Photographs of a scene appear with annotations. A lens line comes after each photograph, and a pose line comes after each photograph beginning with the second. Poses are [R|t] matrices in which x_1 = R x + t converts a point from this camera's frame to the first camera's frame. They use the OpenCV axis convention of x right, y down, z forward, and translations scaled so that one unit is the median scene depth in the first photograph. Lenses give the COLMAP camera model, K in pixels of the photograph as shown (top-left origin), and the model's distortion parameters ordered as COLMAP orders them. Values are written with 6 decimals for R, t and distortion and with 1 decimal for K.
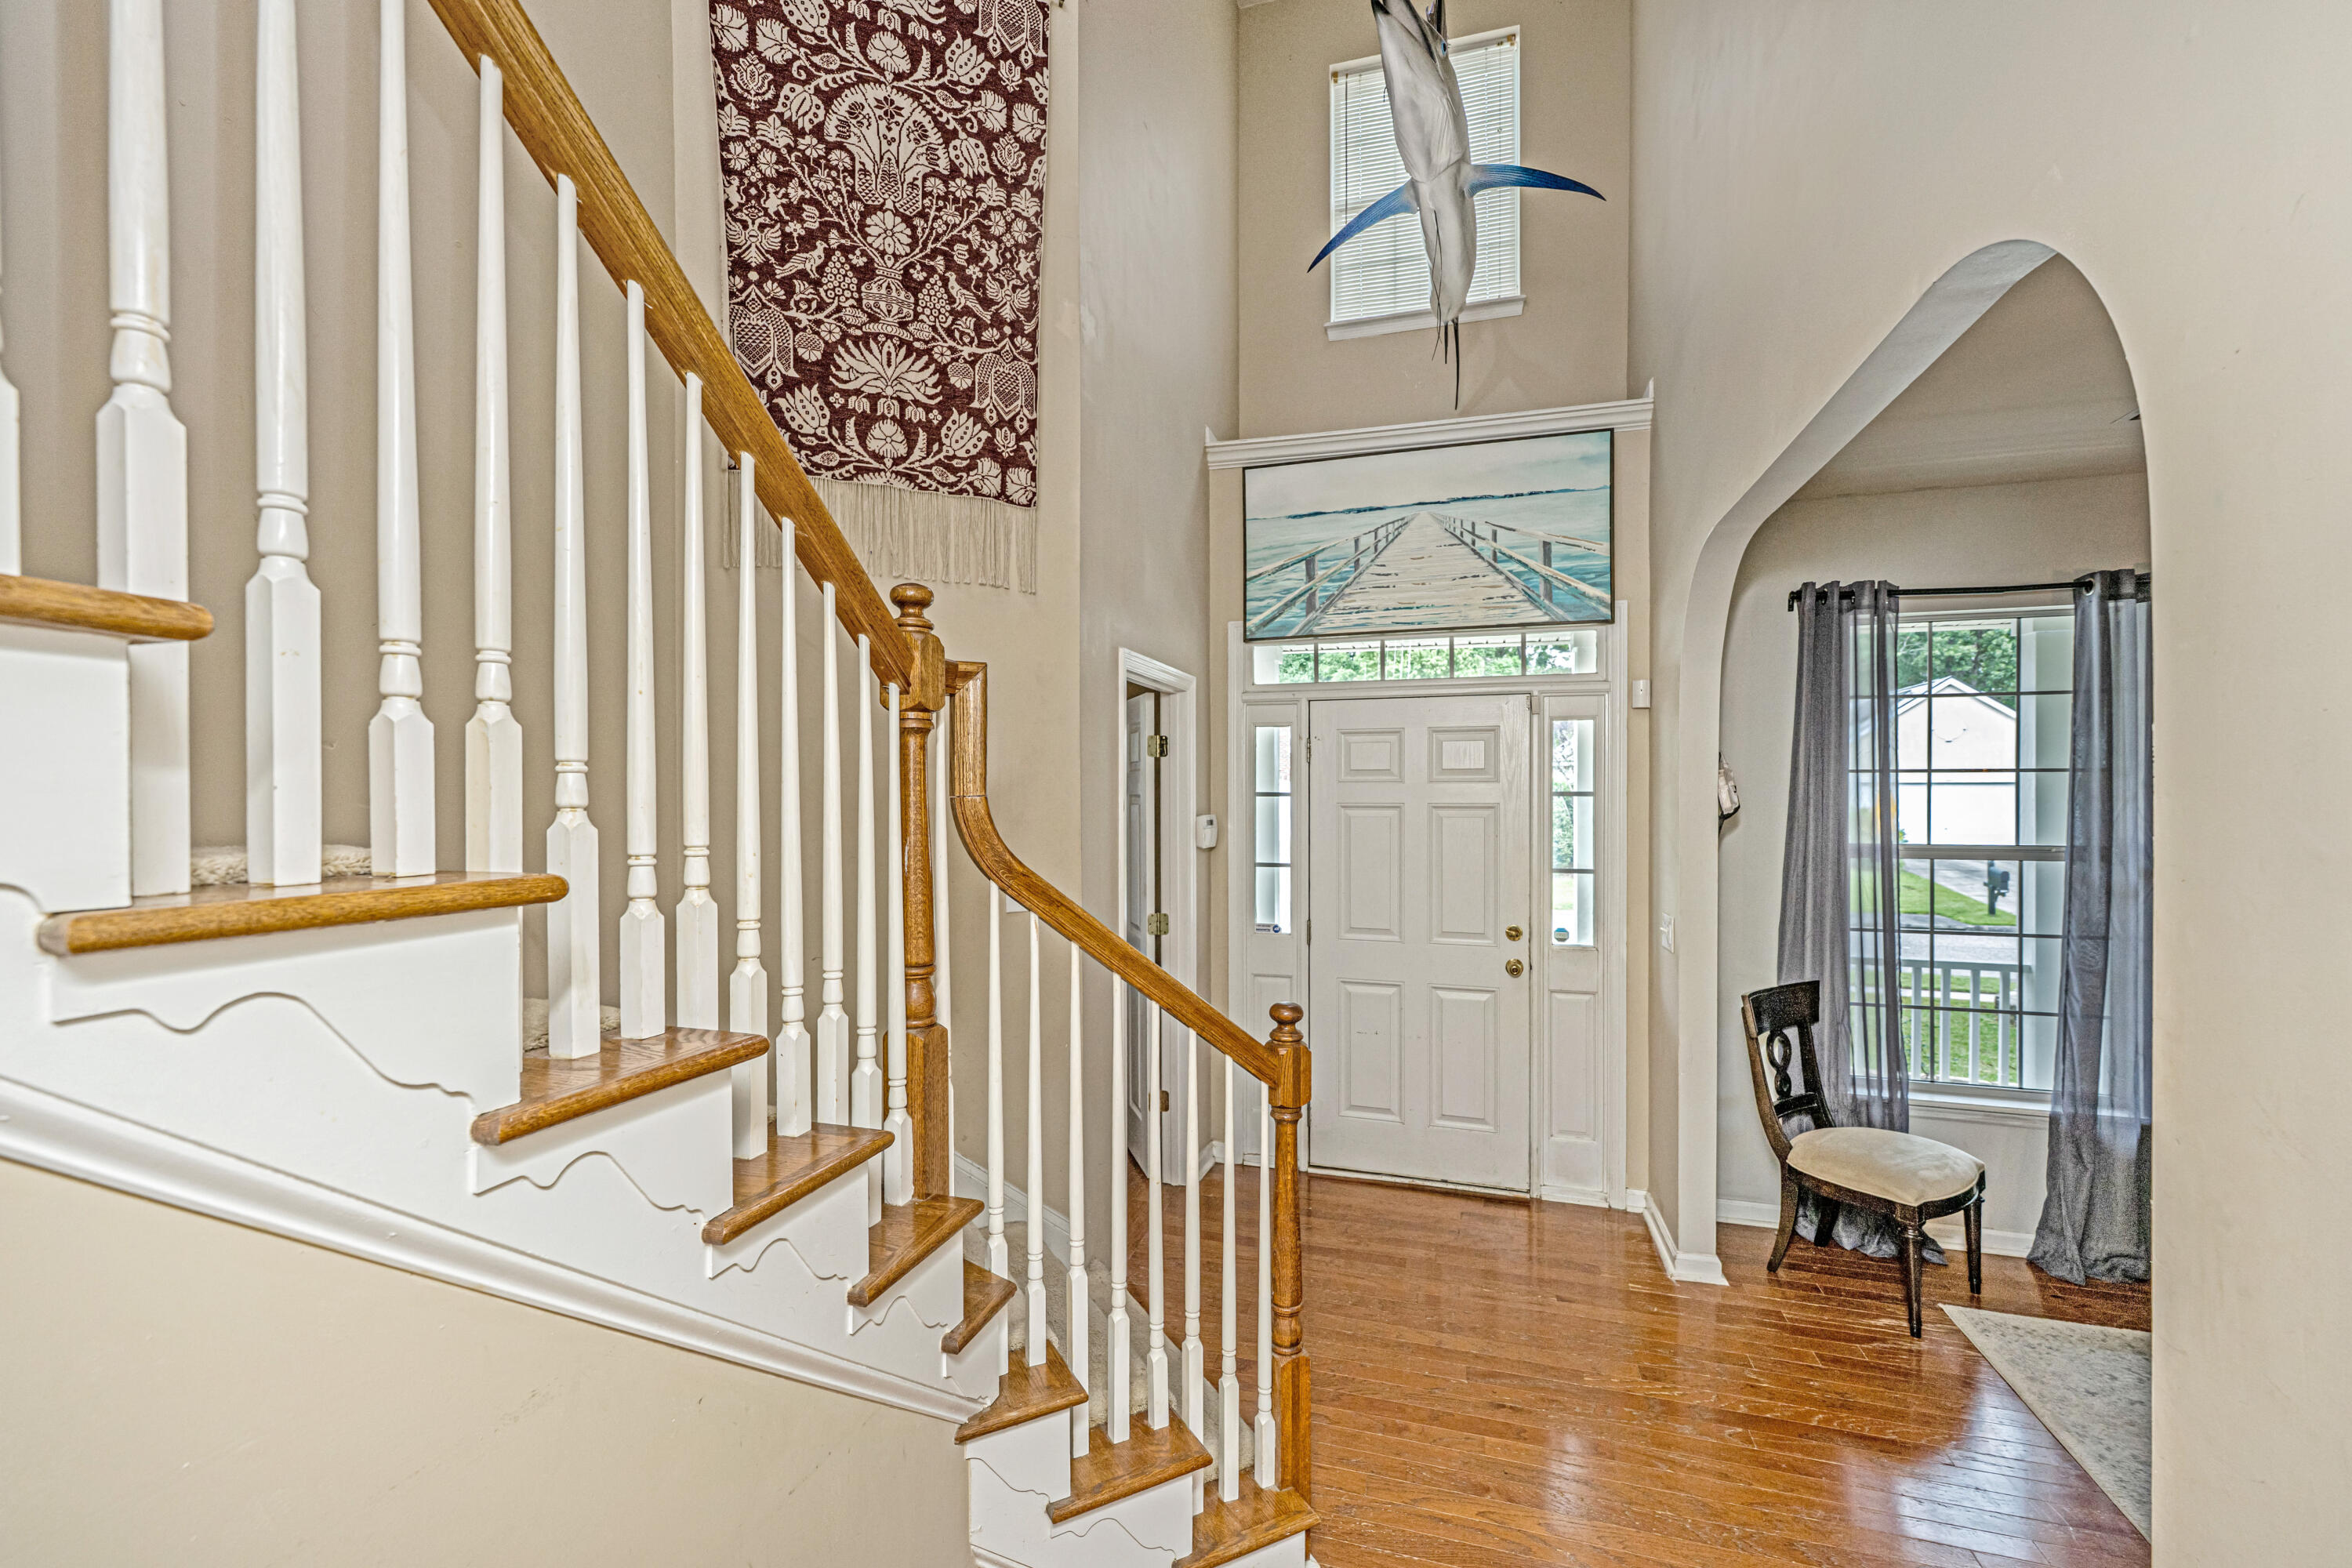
lens RADIAL K [[945.9, 0, 1167.4], [0, 945.9, 788.7], [0, 0, 1]] dist [-0.001400, -0.000221]
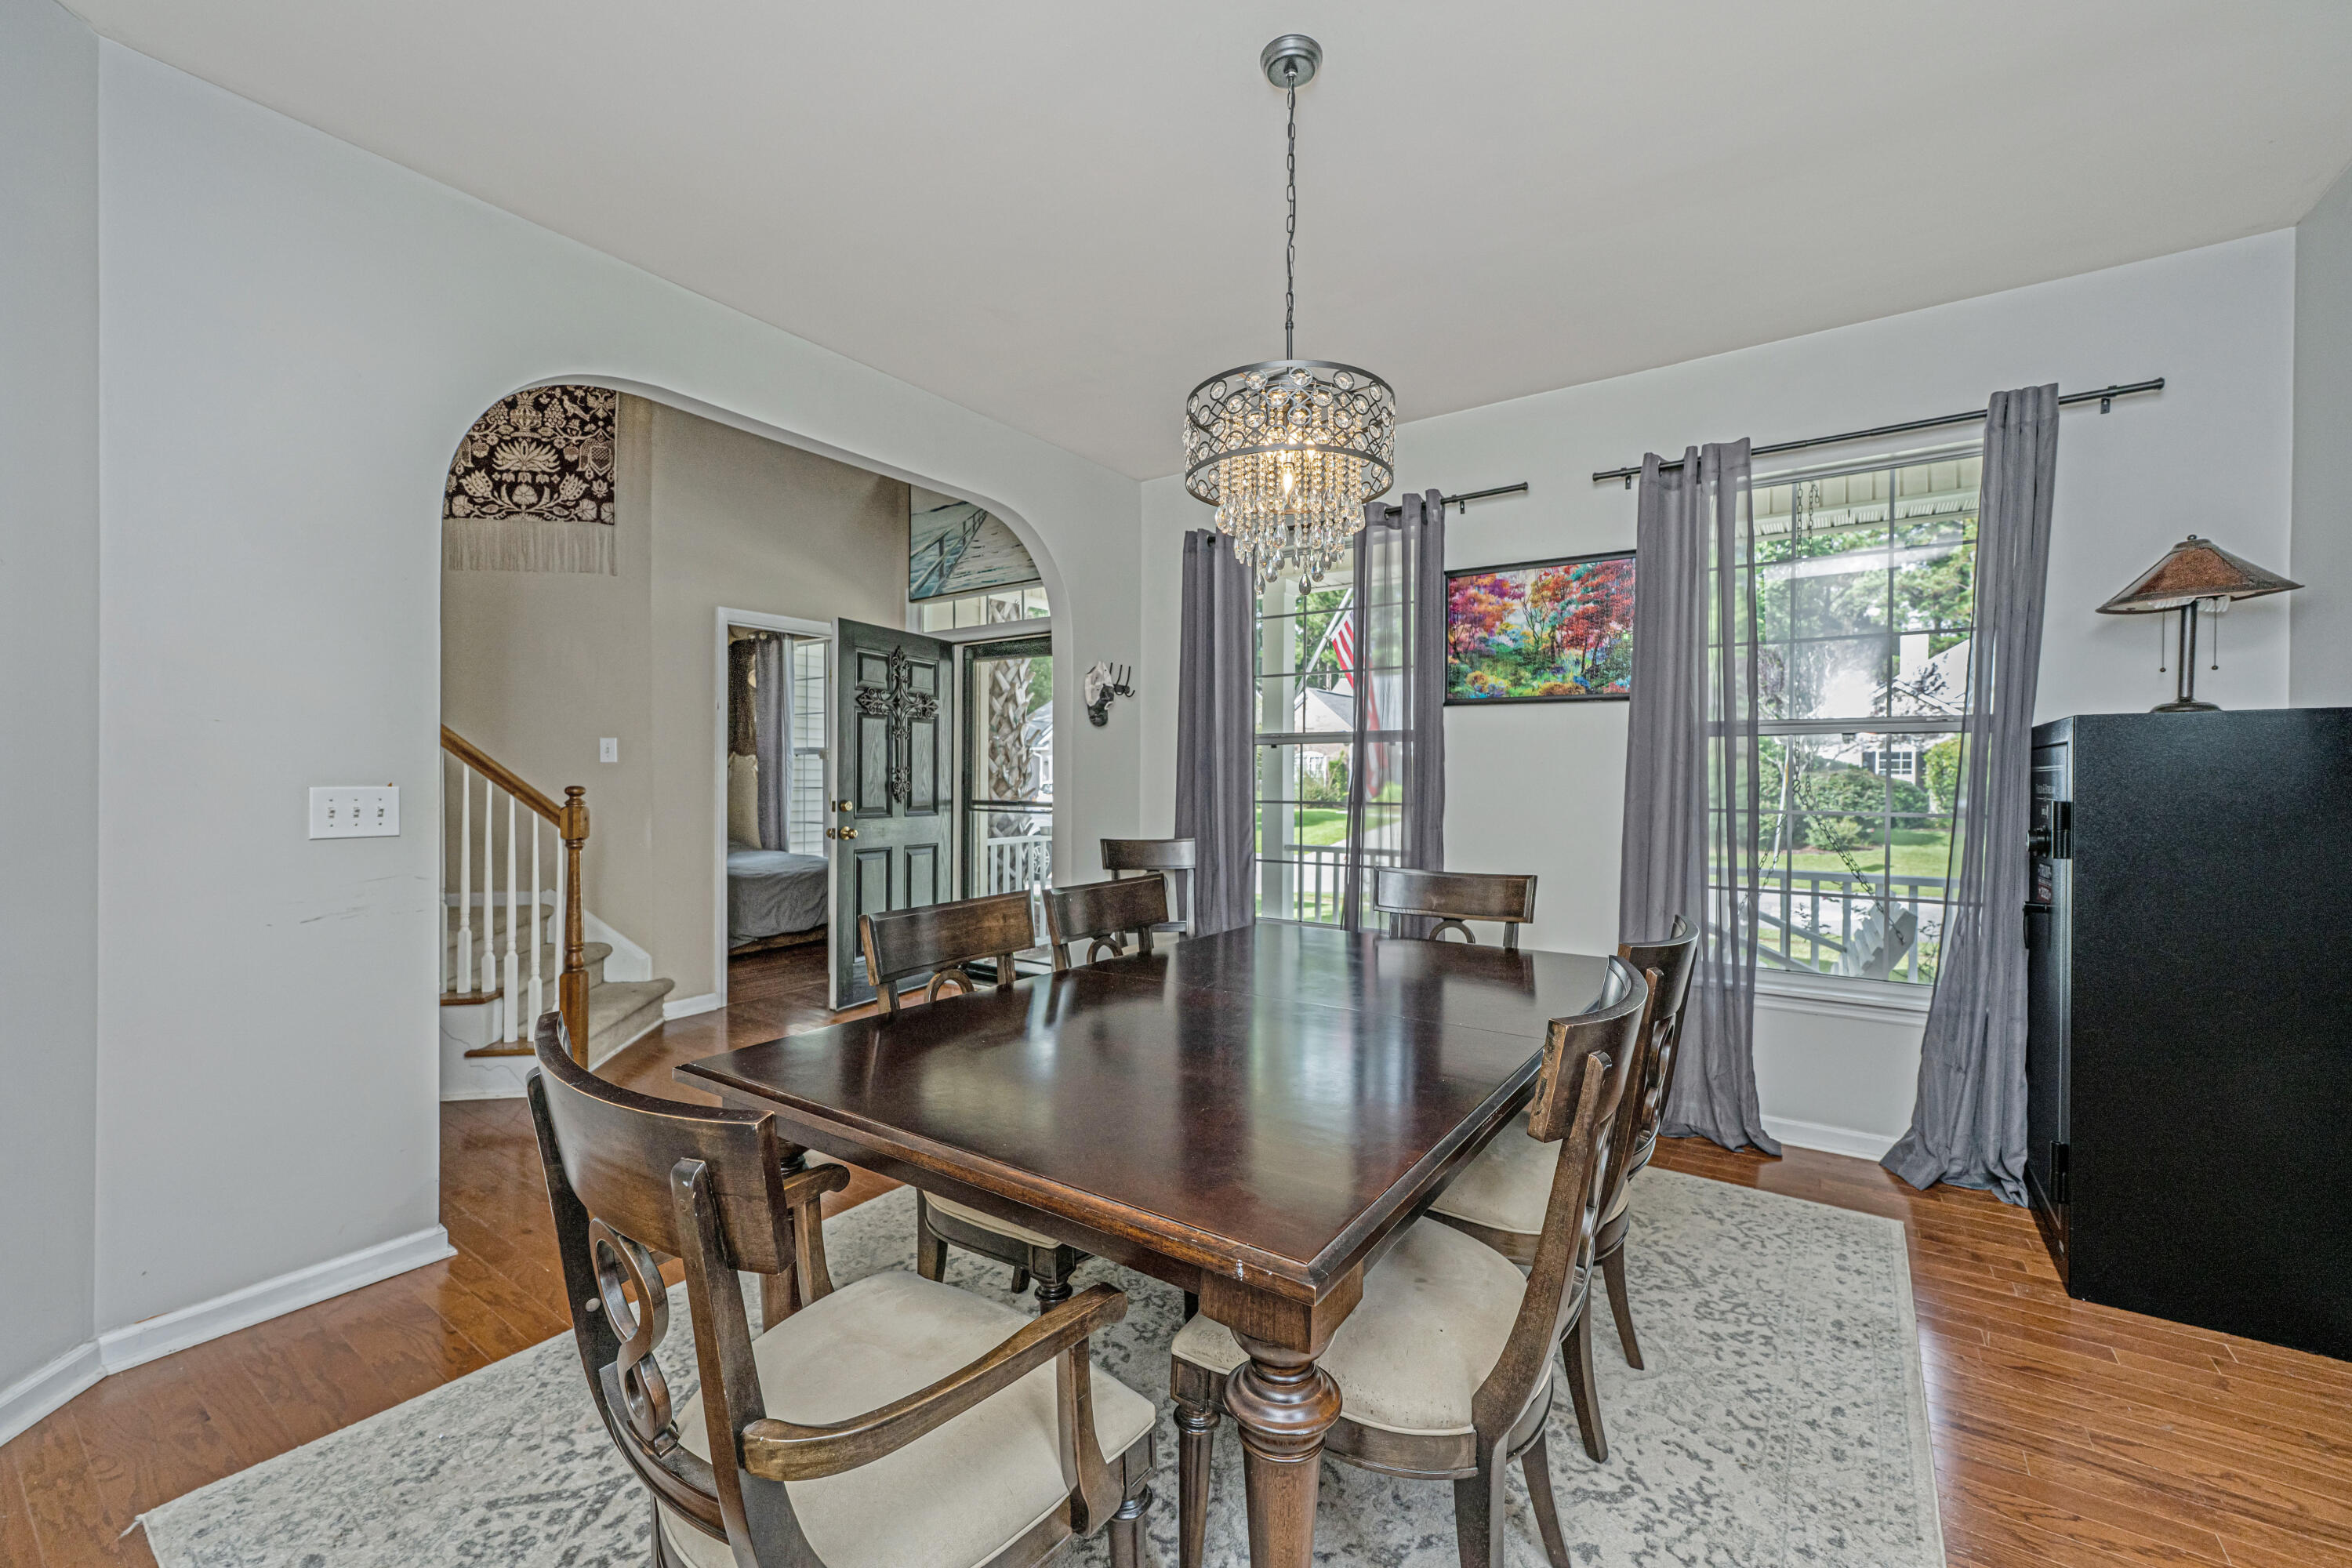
lens RADIAL K [[938.8, 0, 1179.9], [0, 938.8, 762.8], [0, 0, 1]] dist [-0.001550, -0.000233]
pose [[0.956310, 0.001079, -0.292352, 1.370508], [-0.002990, 0.999977, -0.006089, 0.141749], [0.292339, 0.006697, 0.956291, -0.325200]]
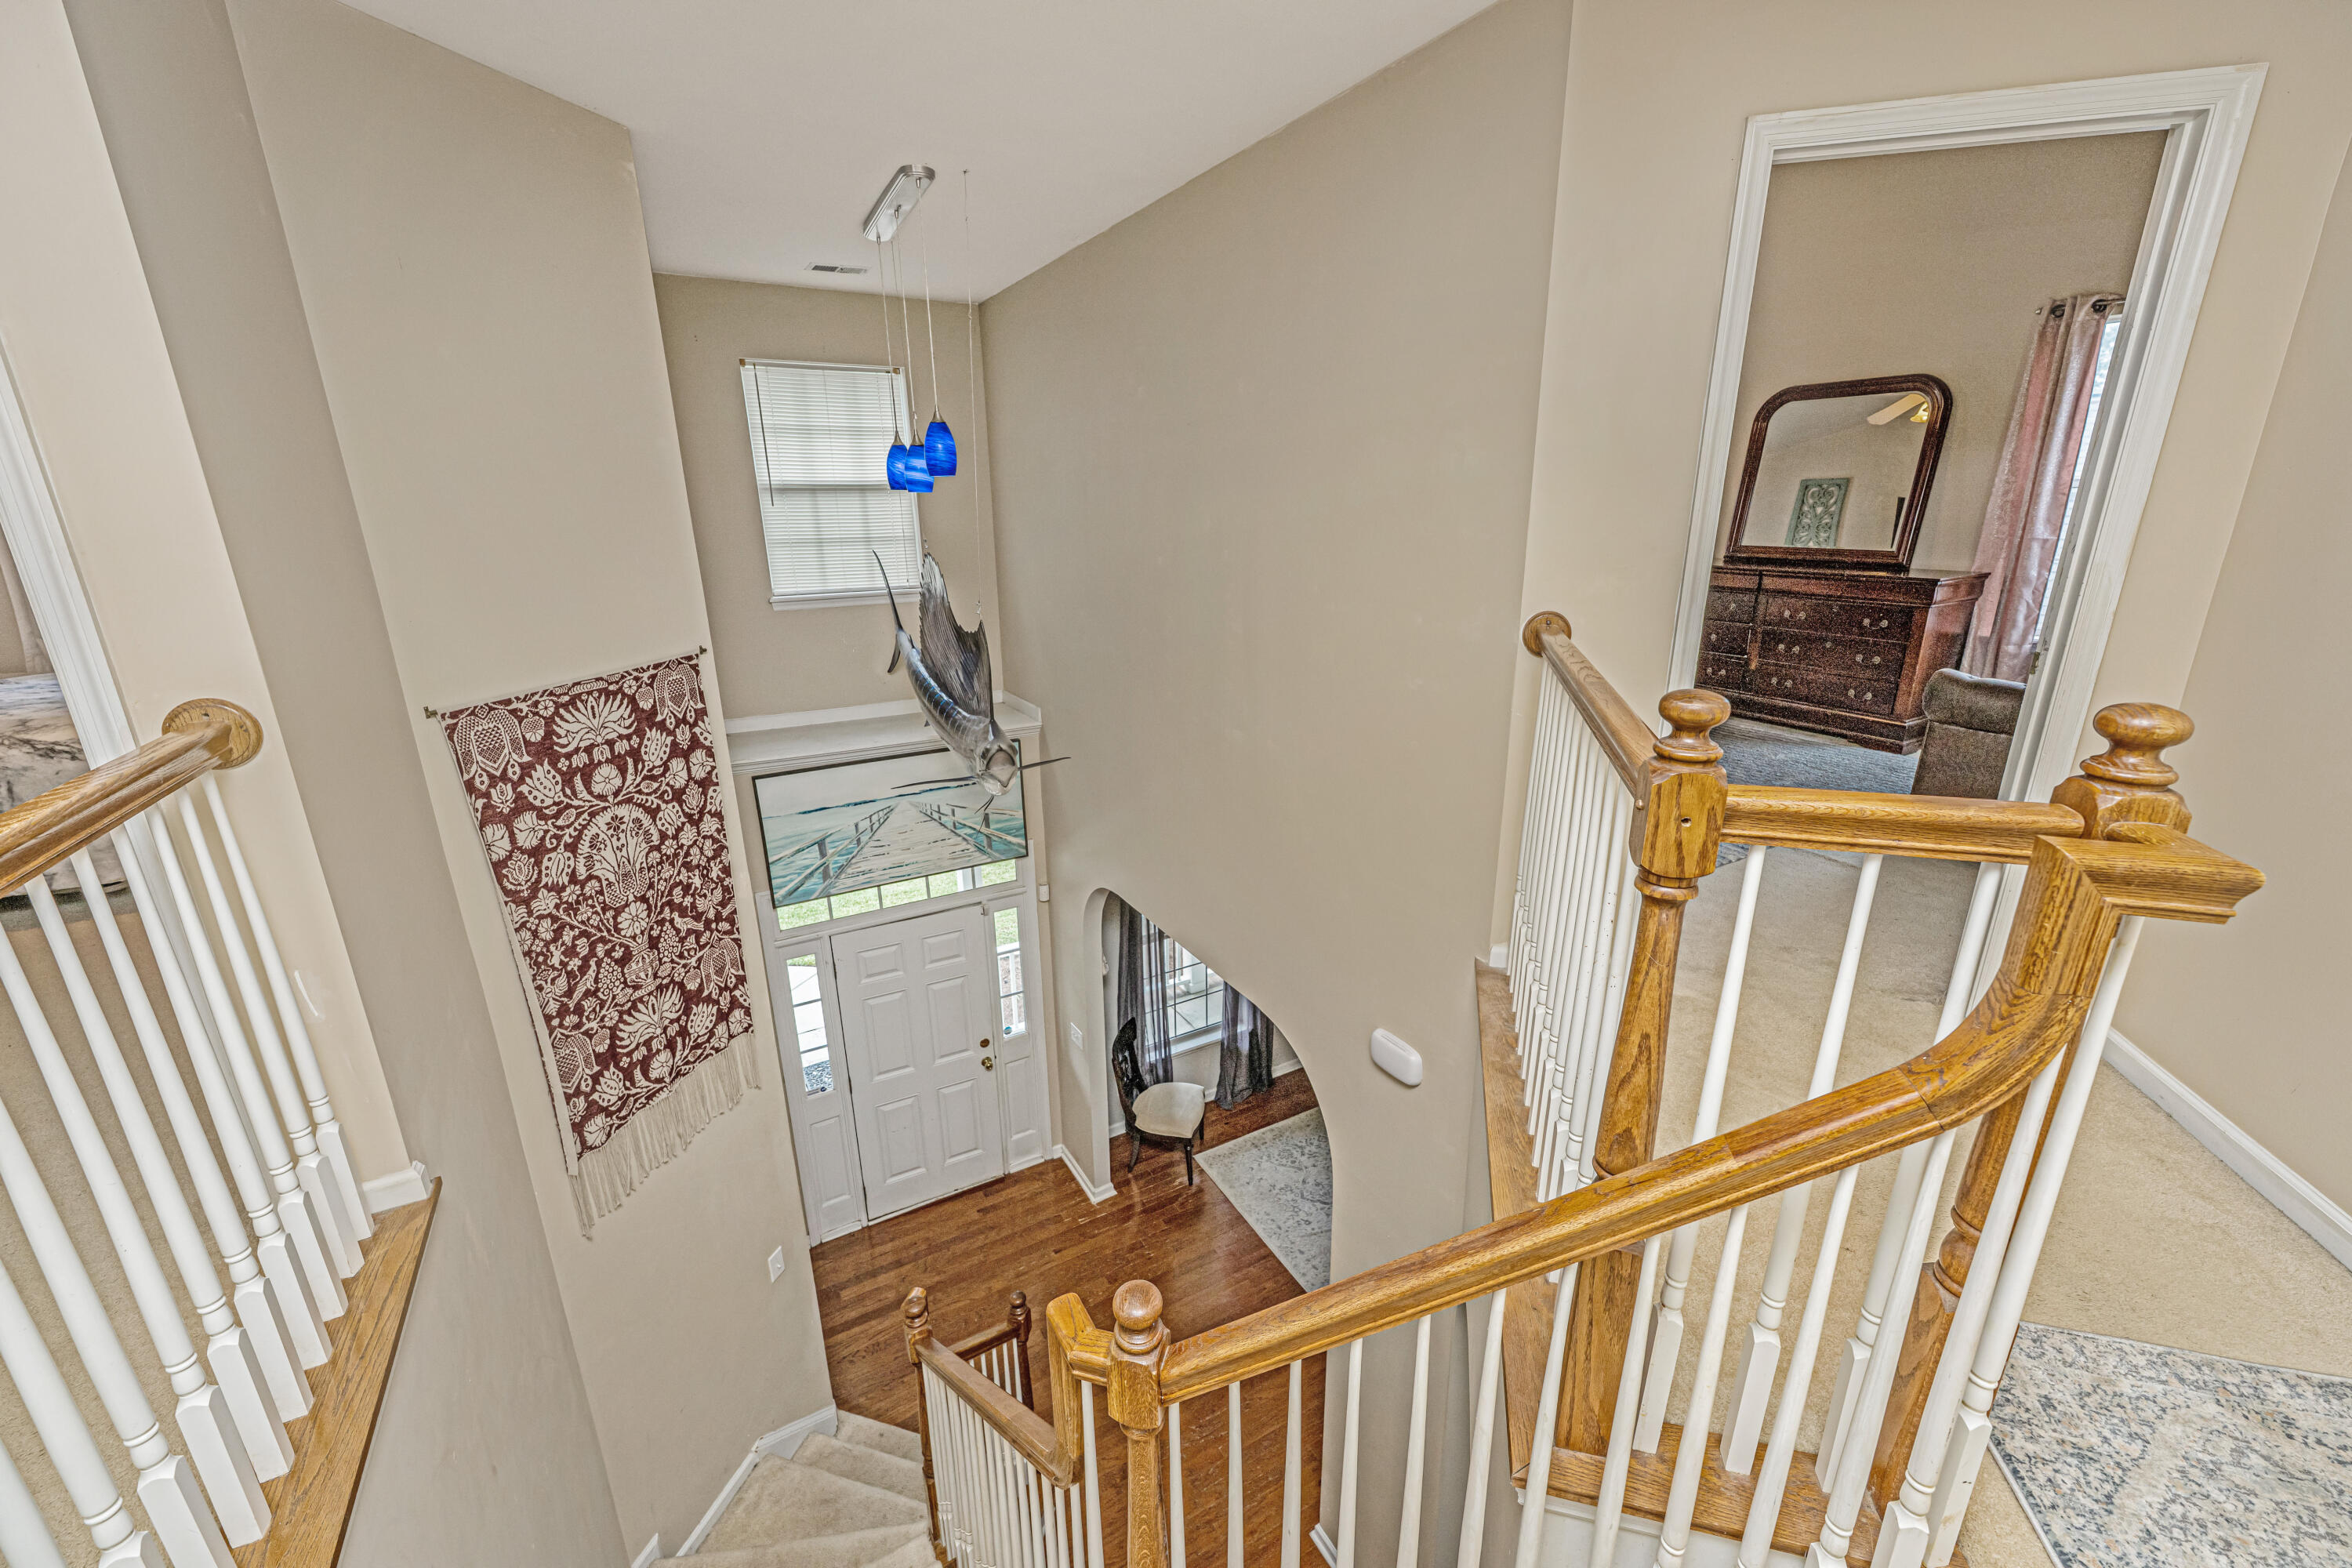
lens RADIAL K [[938.8, 0, 1179.9], [0, 938.8, 762.8], [0, 0, 1]] dist [-0.001550, -0.000233]
pose [[0.679622, -0.219112, 0.700074, -0.604964], [0.020349, 0.959612, 0.280589, -1.078377], [-0.733280, -0.176448, 0.656632, -0.288658]]
